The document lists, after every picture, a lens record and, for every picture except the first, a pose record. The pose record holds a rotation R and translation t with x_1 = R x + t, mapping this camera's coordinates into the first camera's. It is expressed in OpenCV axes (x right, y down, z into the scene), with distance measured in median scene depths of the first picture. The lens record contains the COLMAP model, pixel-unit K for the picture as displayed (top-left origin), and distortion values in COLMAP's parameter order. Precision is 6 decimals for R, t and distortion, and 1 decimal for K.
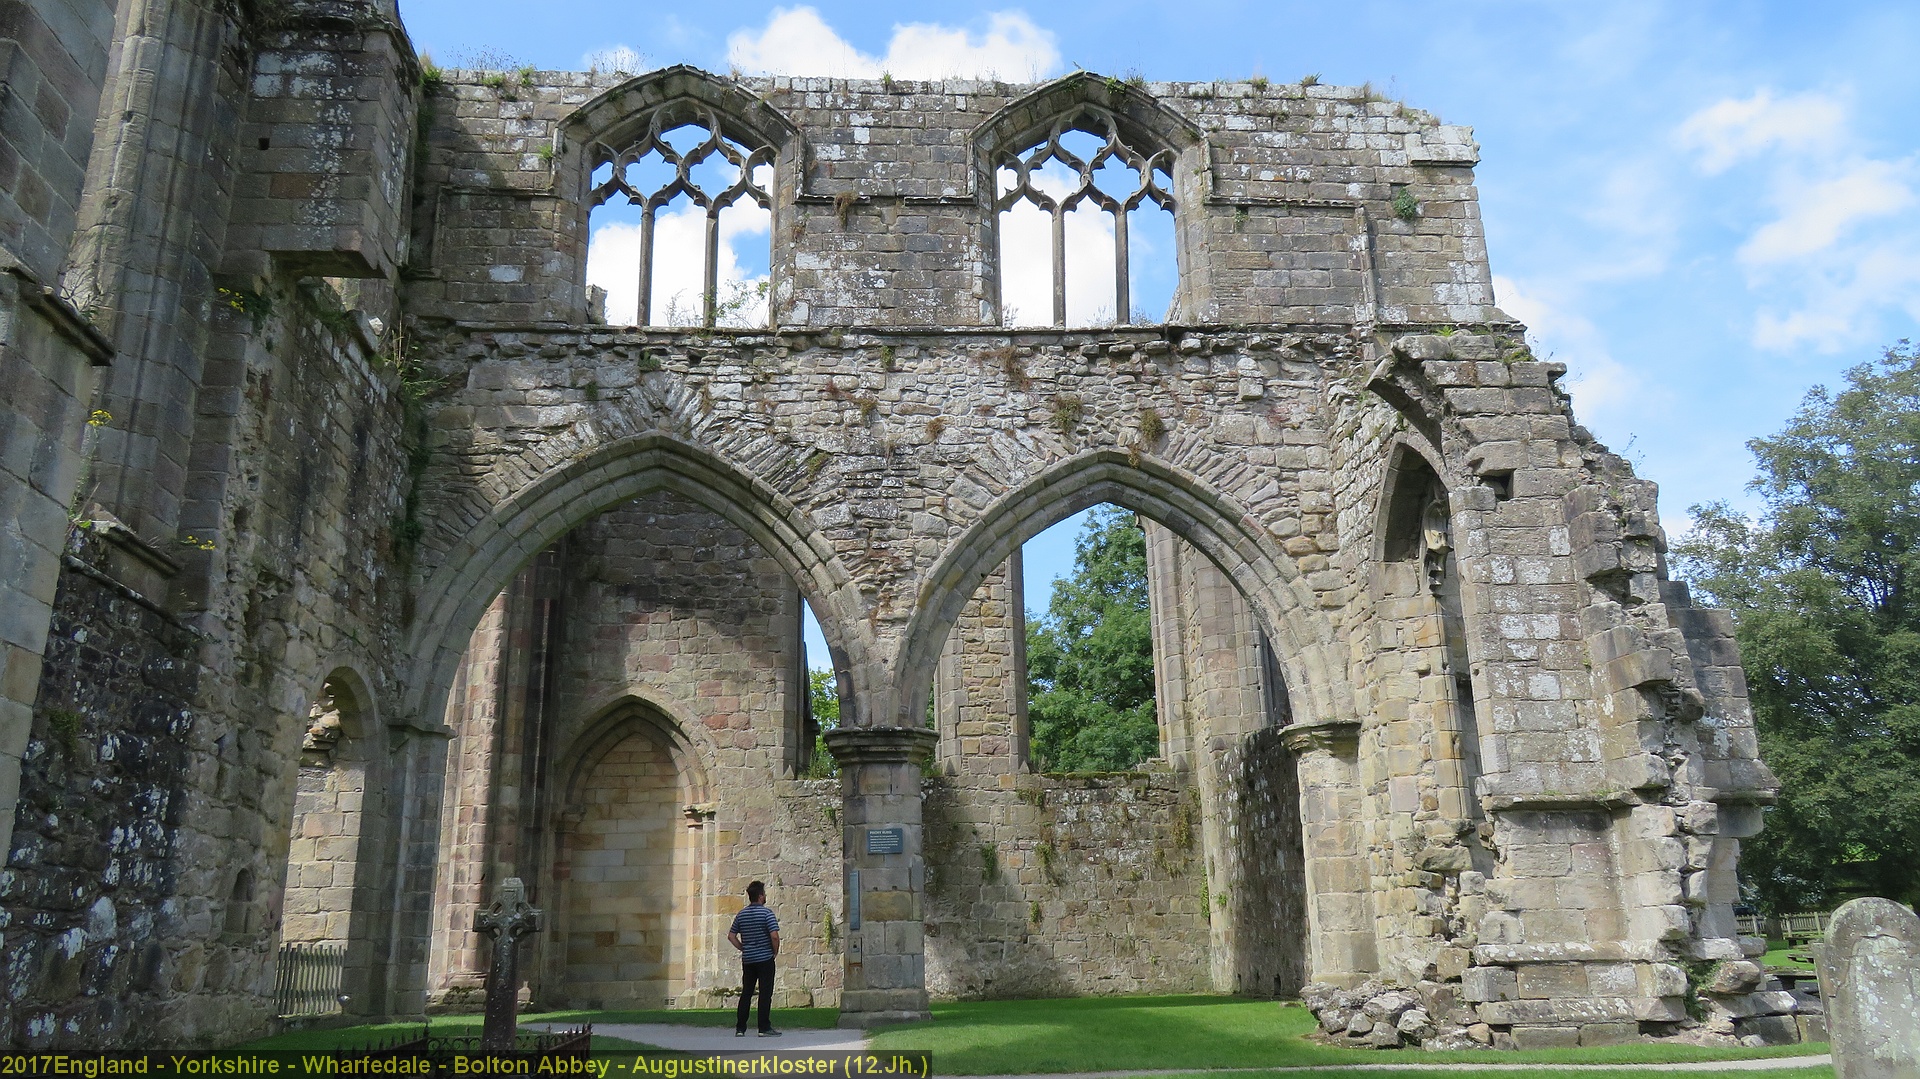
lens RADIAL K [[1376.9, 0, 957.5], [0, 1376.9, 537.1], [0, 0, 1]] dist [-0.011966, 0.004091]
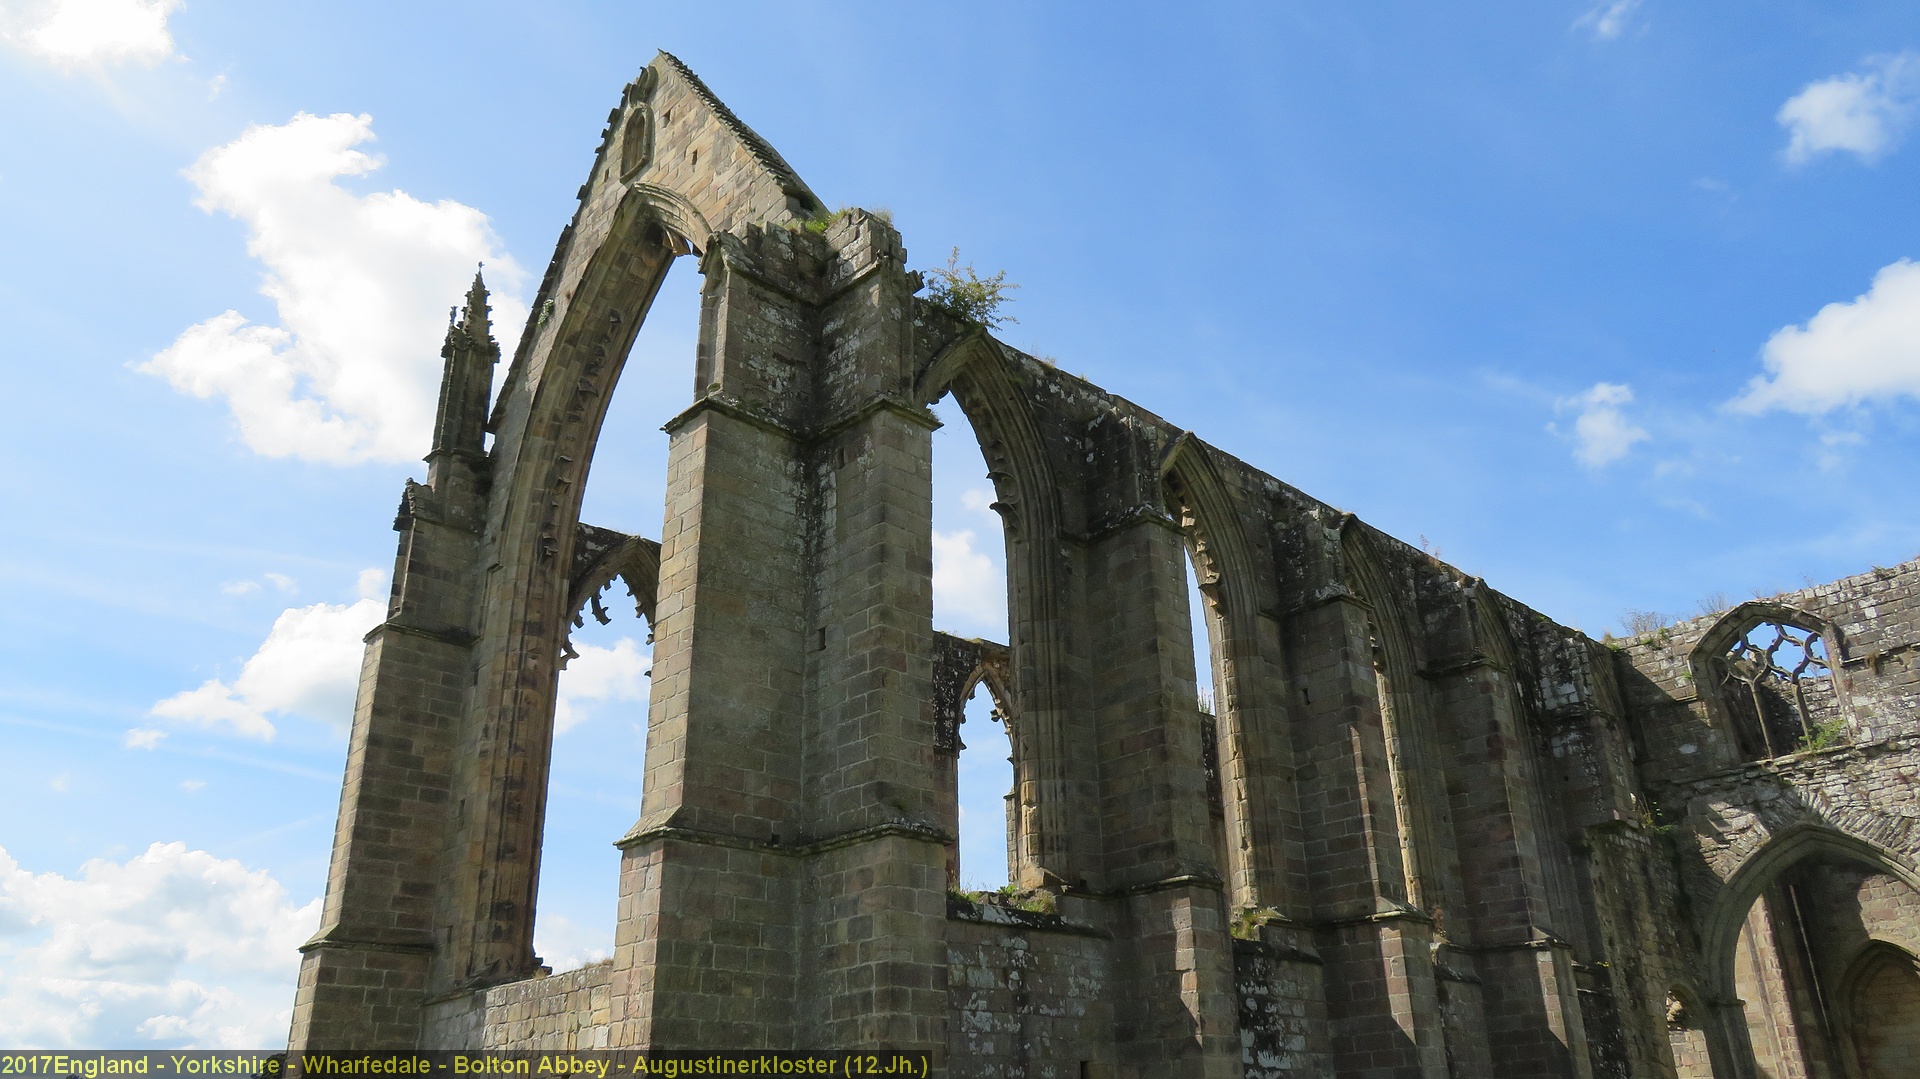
lens RADIAL K [[1376.9, 0, 965.2], [0, 1376.9, 539.4], [0, 0, 1]] dist [-0.011966, 0.004091]
pose [[0.611121, -0.316126, -0.725669, 0.518860], [0.241496, 0.947539, -0.209404, -0.307740], [0.753797, -0.047274, 0.655404, -0.960720]]
